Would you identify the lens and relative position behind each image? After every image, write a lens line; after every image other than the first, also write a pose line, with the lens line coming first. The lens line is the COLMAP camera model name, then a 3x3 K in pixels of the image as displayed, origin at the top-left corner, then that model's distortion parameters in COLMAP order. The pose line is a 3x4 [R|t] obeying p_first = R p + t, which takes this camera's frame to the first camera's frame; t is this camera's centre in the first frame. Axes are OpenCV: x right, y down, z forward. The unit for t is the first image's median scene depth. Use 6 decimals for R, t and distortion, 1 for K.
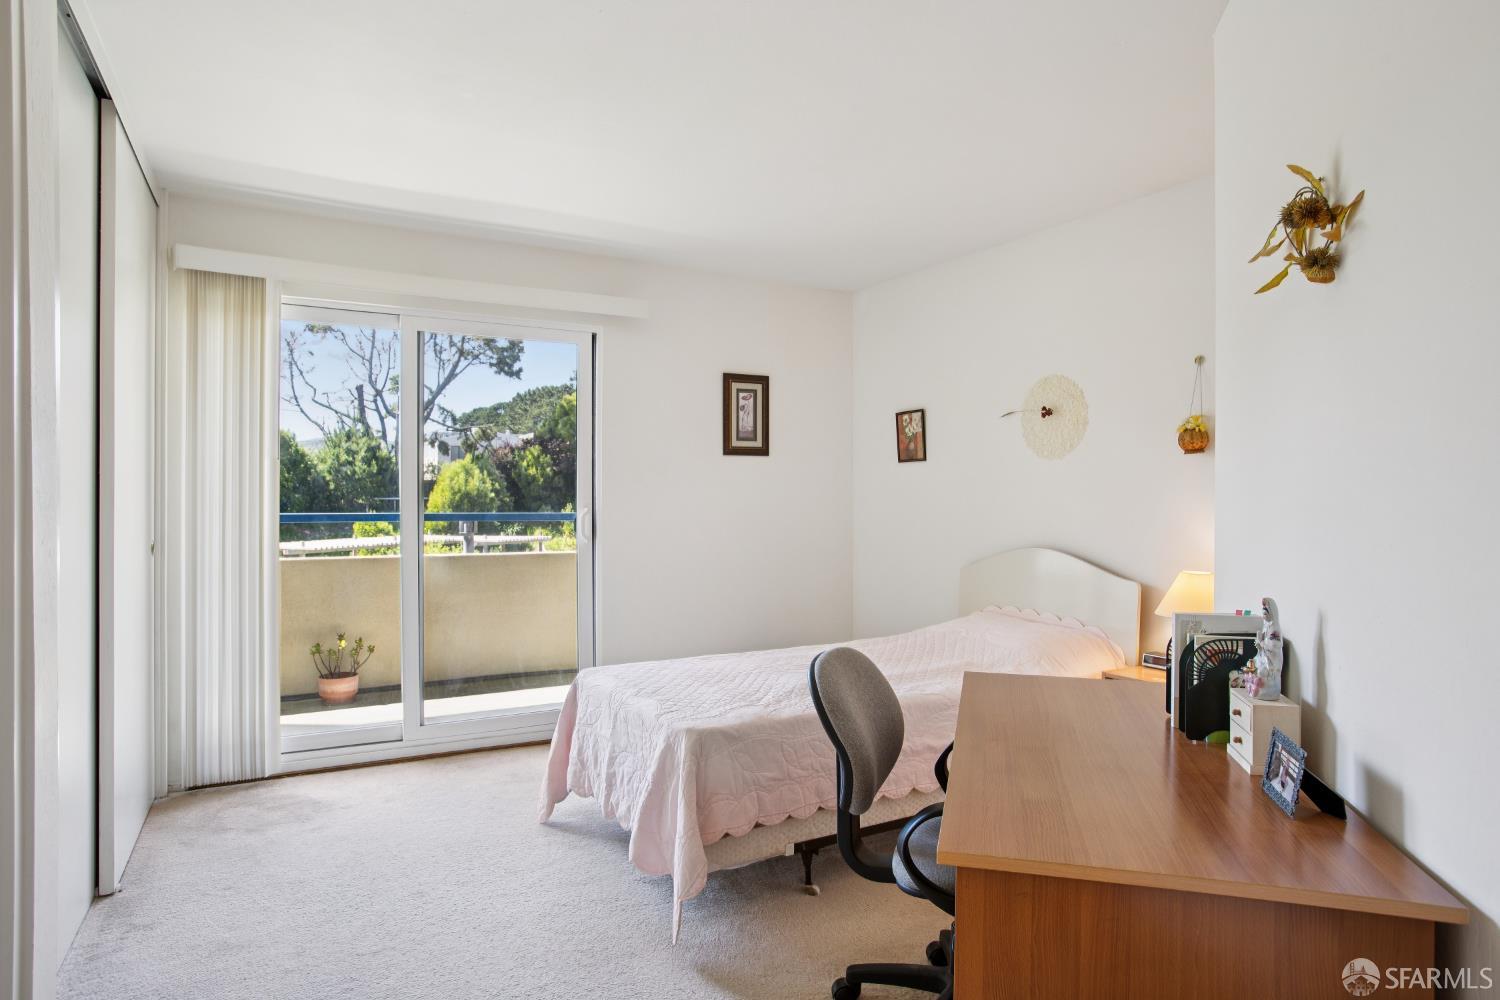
lens RADIAL K [[871.8, 0, 756.3], [0, 871.8, 496.9], [0, 0, 1]] dist [-0.052128, 0.037642]
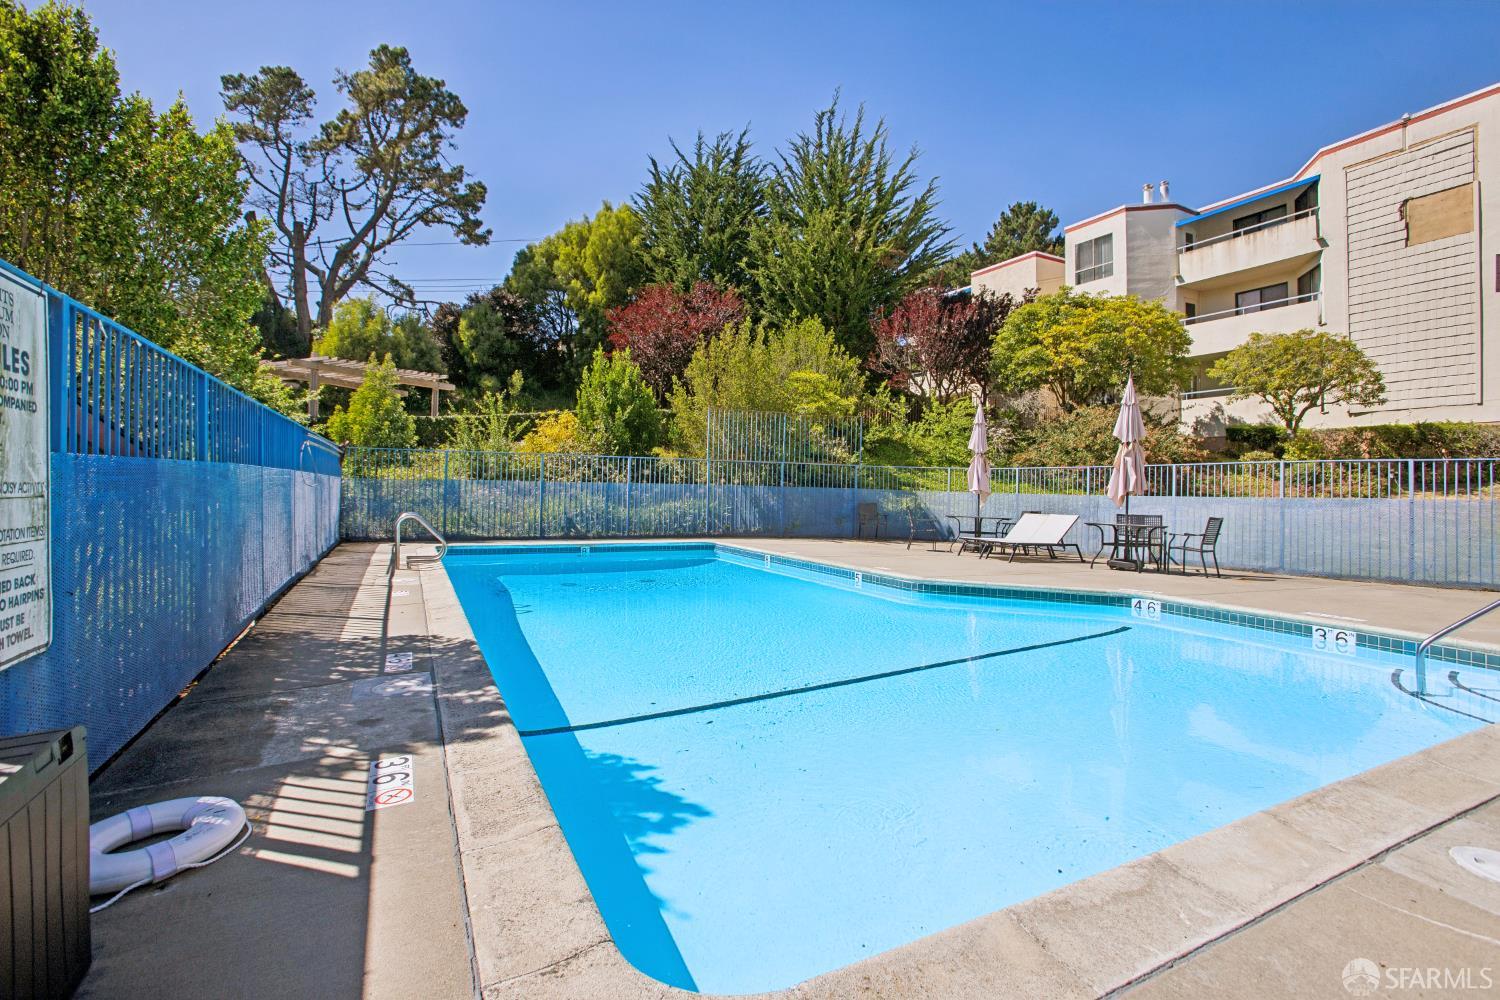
lens RADIAL K [[692.3, 0, 745.7], [0, 692.3, 482.4], [0, 0, 1]] dist [-0.061364, 0.026206]
pose [[0.998249, 0.006696, -0.058773, 0.013378], [-0.007322, 0.999919, -0.010435, 0.159510], [0.058698, 0.010847, 0.998217, 0.654176]]
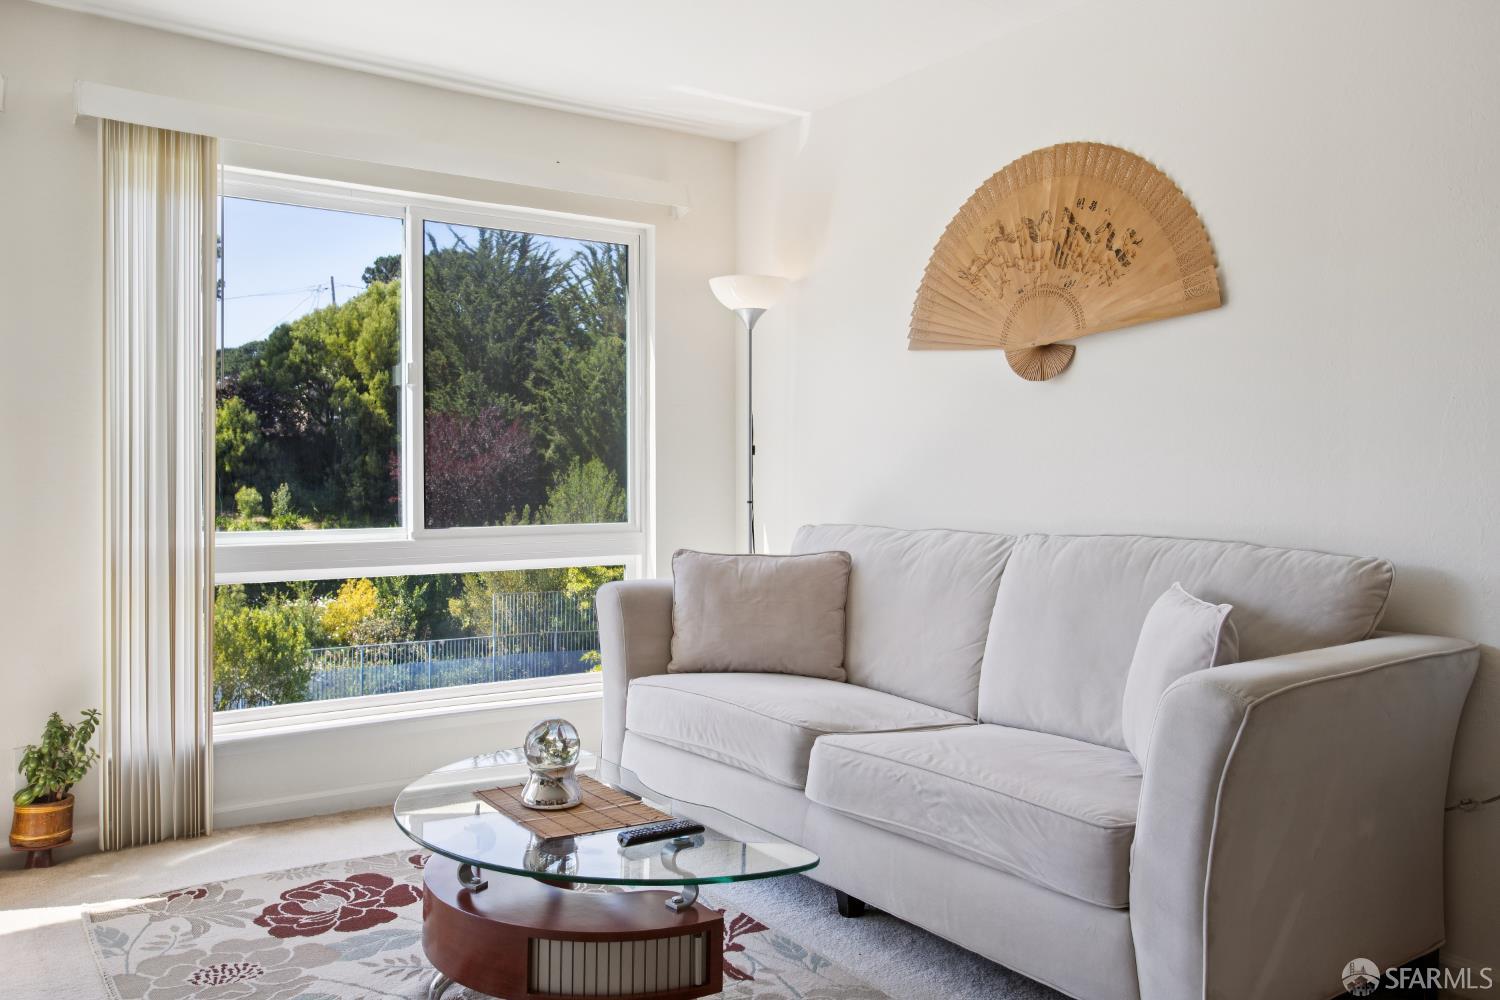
lens RADIAL K [[1163.6, 0, 744.6], [0, 1163.6, 487.1], [0, 0, 1]] dist [-0.012781, 0.054154]
pose [[0.995760, -0.003554, 0.091925, 0.081806], [0.002773, 0.999959, 0.008631, 0.005468], [-0.091951, -0.008339, 0.995729, 0.118624]]
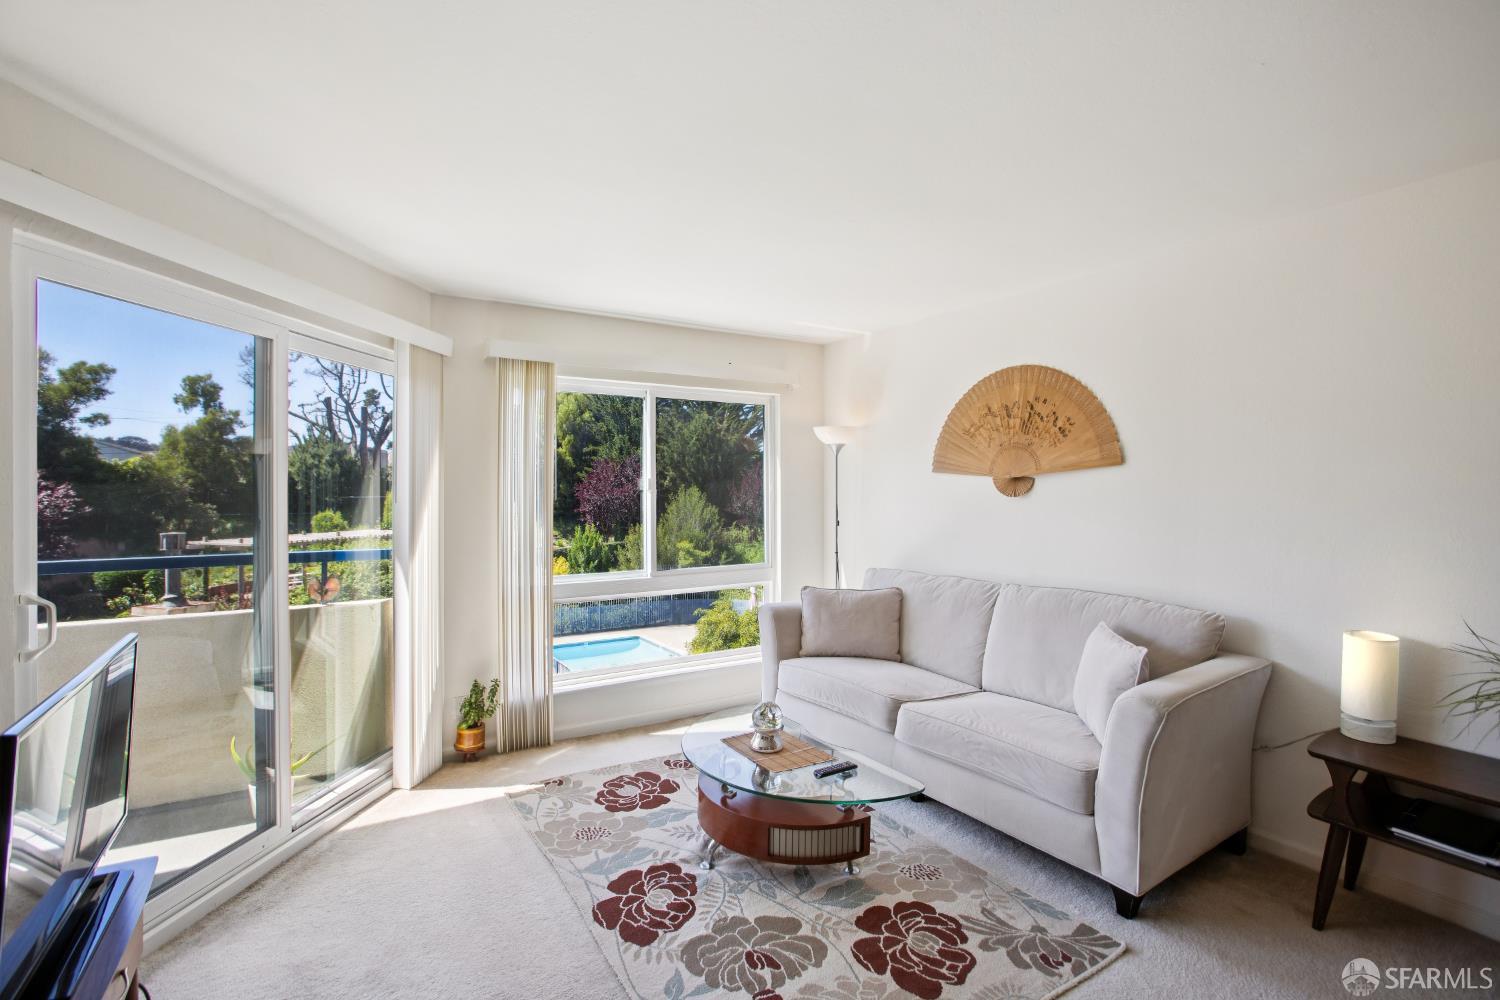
lens RADIAL K [[692.3, 0, 750.0], [0, 692.3, 489.1], [0, 0, 1]] dist [-0.061364, 0.026206]
pose [[0.998502, -0.005654, 0.054431, 0.070902], [0.005866, 0.999976, -0.003730, -0.003208], [-0.054409, 0.004043, 0.998511, 0.113341]]
